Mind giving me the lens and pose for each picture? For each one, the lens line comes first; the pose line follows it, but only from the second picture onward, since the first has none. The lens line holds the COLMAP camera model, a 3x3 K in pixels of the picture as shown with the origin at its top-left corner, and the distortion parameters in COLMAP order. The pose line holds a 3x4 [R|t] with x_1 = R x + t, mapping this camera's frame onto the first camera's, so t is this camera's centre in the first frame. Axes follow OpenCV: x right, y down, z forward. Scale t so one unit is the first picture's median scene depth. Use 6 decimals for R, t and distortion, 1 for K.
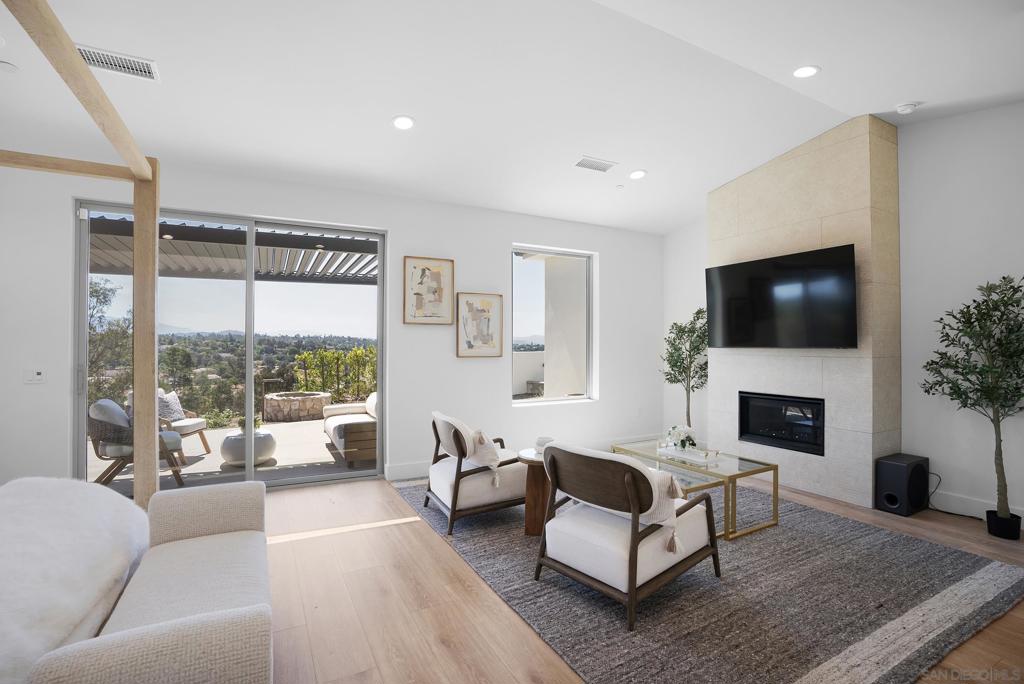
lens RADIAL K [[477.6, 0, 508.6], [0, 477.6, 344.8], [0, 0, 1]] dist [-0.037290, 0.005608]
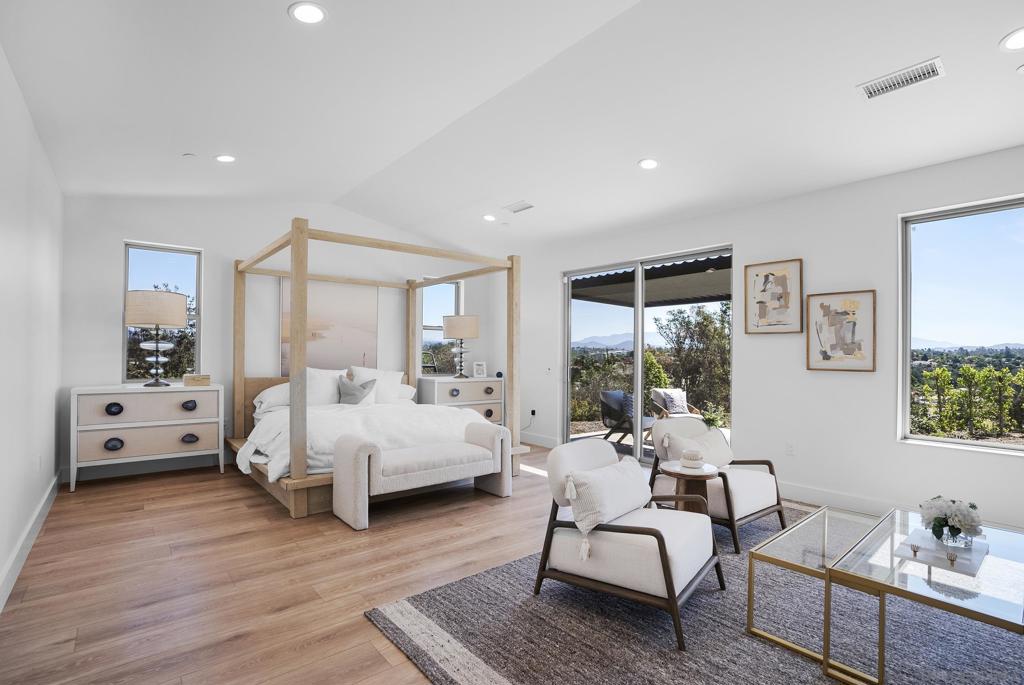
lens RADIAL K [[477.6, 0, 510.2], [0, 477.6, 344.3], [0, 0, 1]] dist [-0.037290, 0.005608]
pose [[0.220696, -0.018559, -0.975166, 0.606485], [-0.014194, 0.999652, -0.022237, 0.006533], [0.975239, 0.018749, 0.220356, 0.289411]]
